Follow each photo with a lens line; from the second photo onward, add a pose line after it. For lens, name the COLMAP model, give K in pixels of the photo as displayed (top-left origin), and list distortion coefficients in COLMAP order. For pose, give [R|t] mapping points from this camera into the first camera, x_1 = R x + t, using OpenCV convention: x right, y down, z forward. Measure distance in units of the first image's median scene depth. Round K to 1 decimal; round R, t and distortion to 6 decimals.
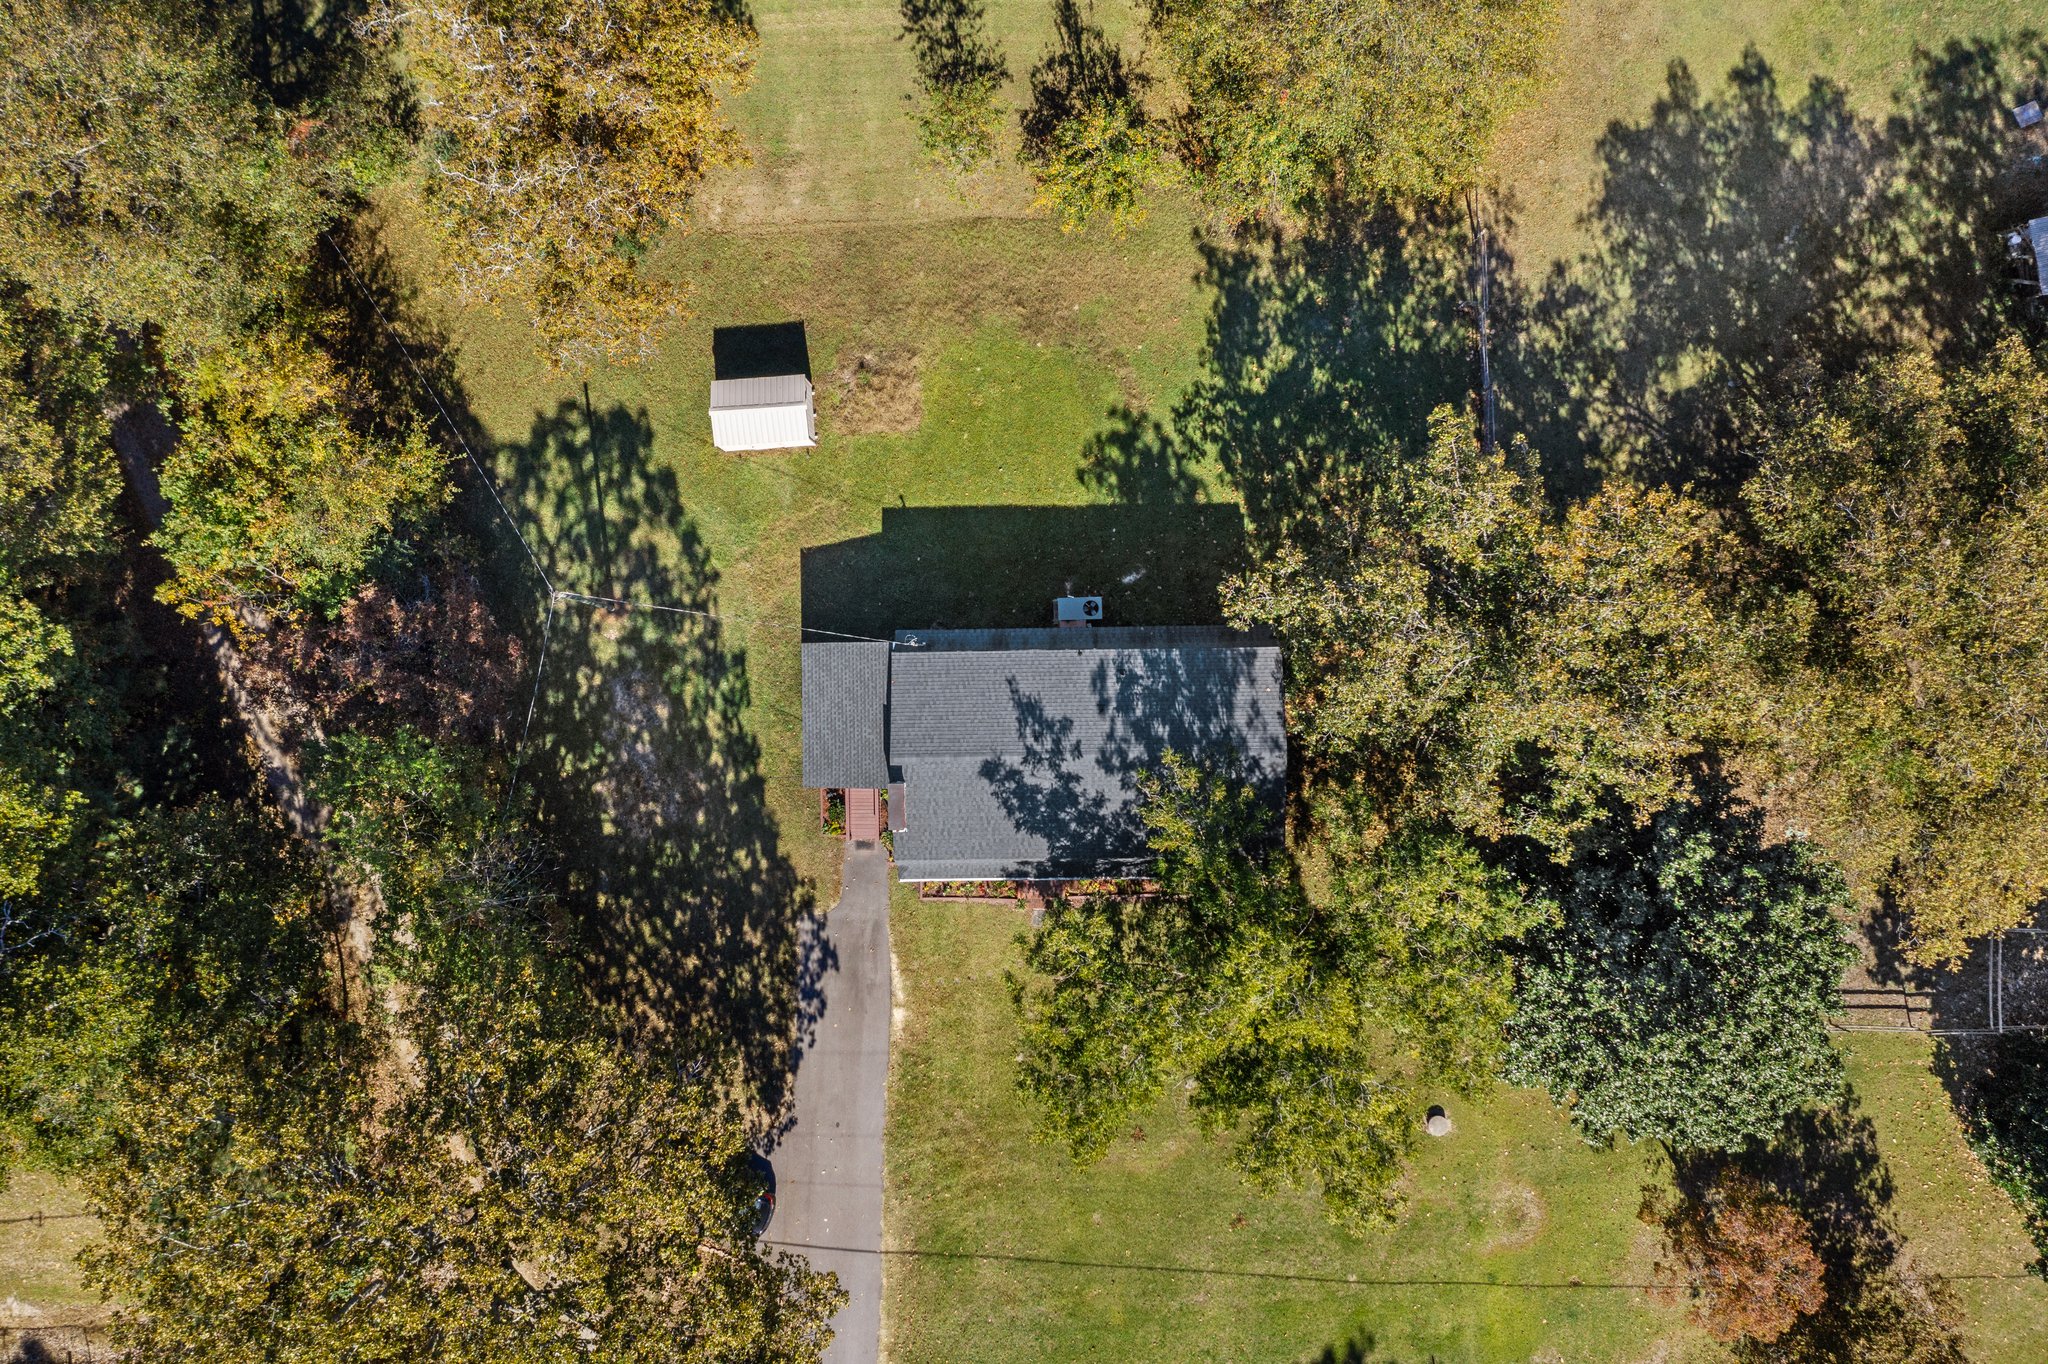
lens RADIAL K [[1611.8, 0, 1023.3], [0, 1611.8, 674.7], [0, 0, 1]] dist [-0.009600, 0.006871]
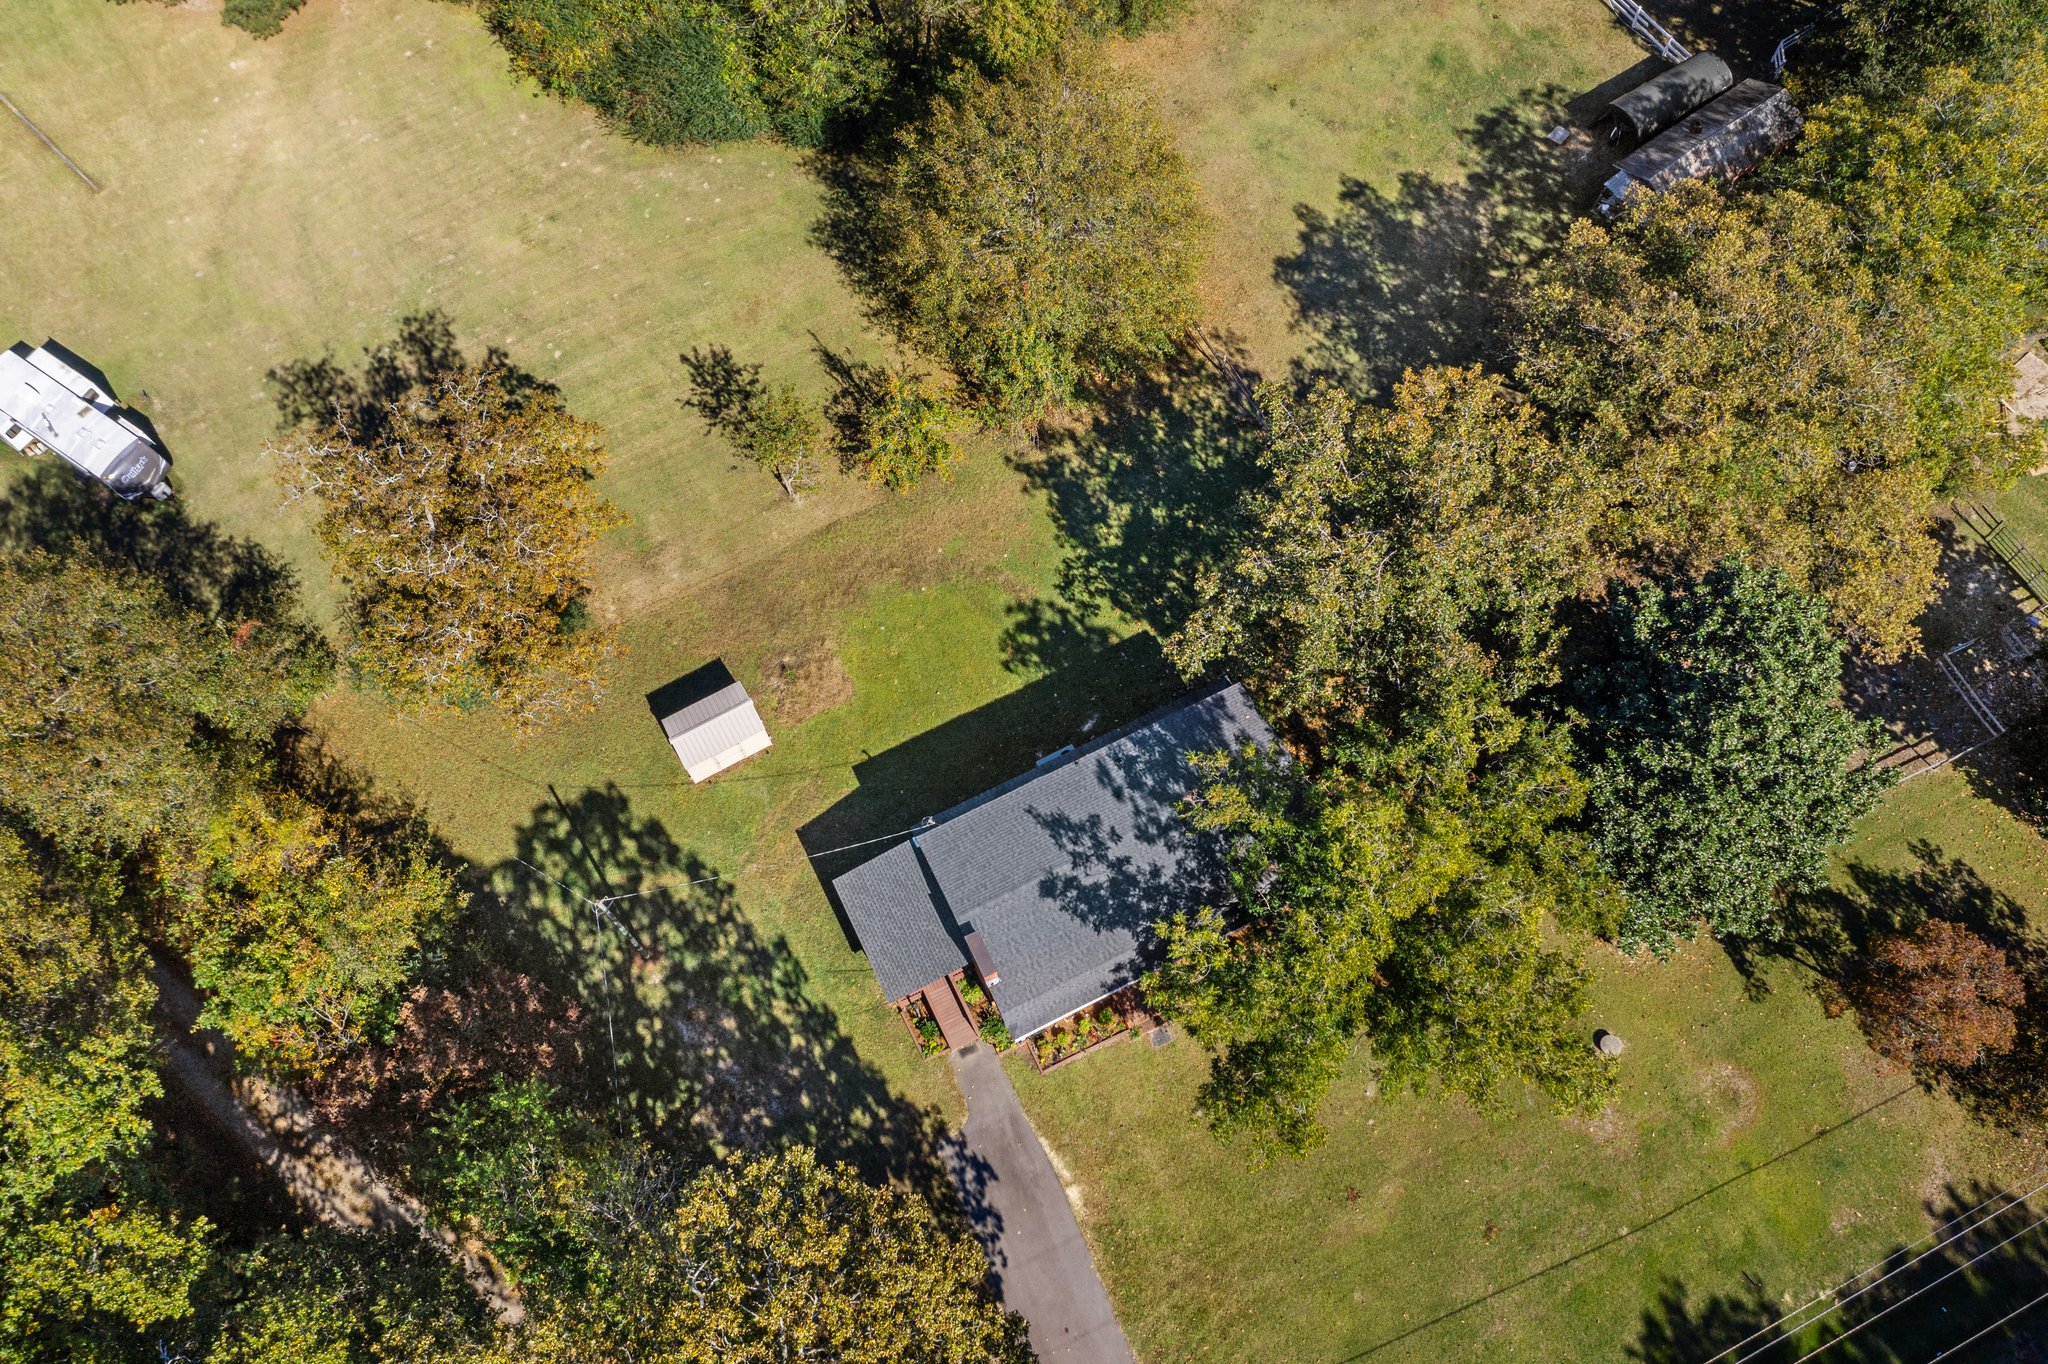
lens RADIAL K [[1611.8, 0, 1023.3], [0, 1611.8, 674.7], [0, 0, 1]] dist [-0.009600, 0.006871]
pose [[0.903431, -0.397060, 0.161727, -0.134639], [0.428609, 0.827355, -0.363013, 0.285868], [0.010332, 0.397275, 0.917641, -0.005765]]
